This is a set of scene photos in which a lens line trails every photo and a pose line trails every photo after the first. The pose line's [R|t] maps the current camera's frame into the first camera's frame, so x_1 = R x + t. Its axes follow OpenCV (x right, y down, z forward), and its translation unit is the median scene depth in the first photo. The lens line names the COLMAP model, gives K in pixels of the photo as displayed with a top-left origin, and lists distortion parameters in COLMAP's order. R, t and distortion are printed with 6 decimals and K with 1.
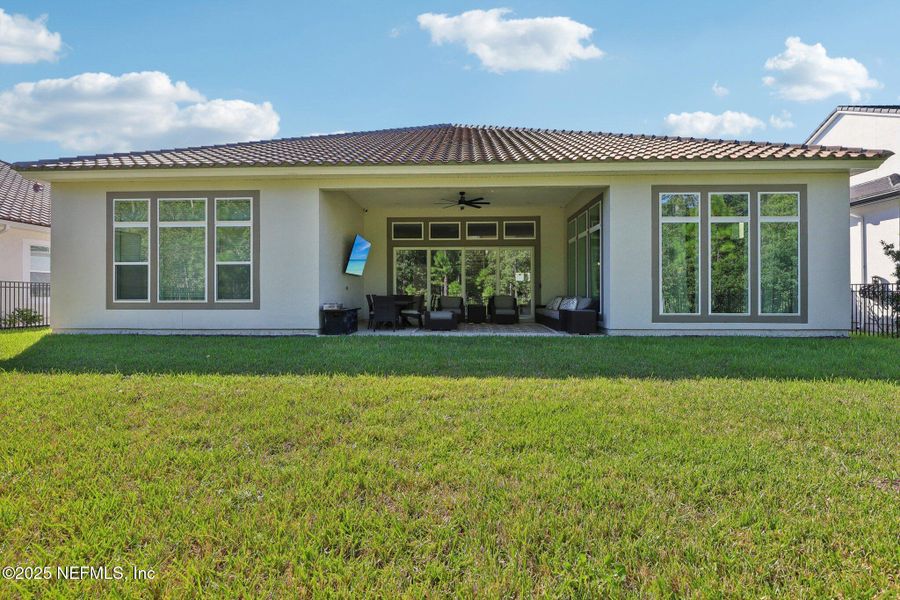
lens RADIAL K [[414.9, 0, 451.1], [0, 414.9, 298.1], [0, 0, 1]] dist [-0.004004, -0.000282]
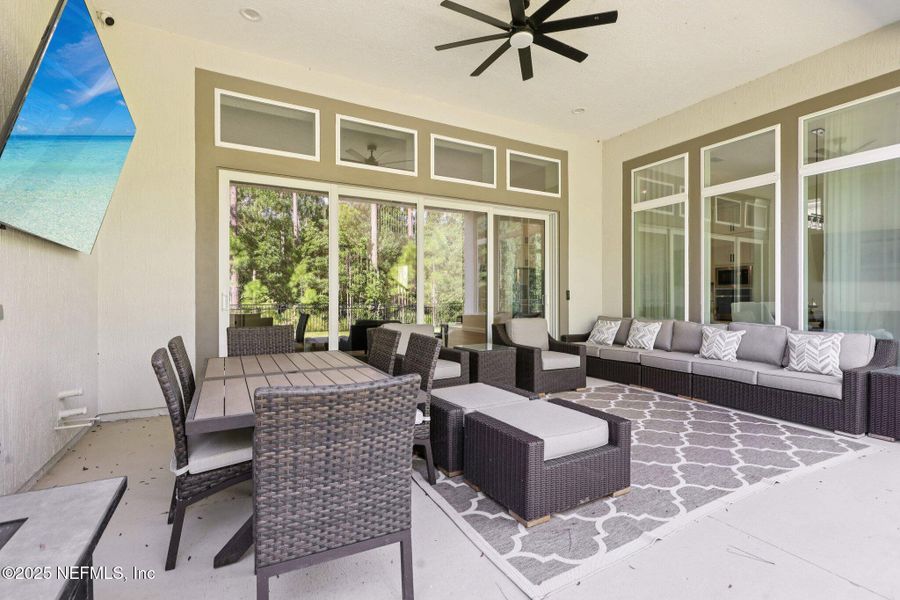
lens RADIAL K [[414.9, 0, 451.1], [0, 414.9, 298.1], [0, 0, 1]] dist [-0.004004, -0.000282]
pose [[0.867626, -0.002266, 0.497212, -0.204166], [0.003126, 0.999995, -0.000897, -0.038904], [-0.497207, 0.002333, 0.867629, 0.923754]]
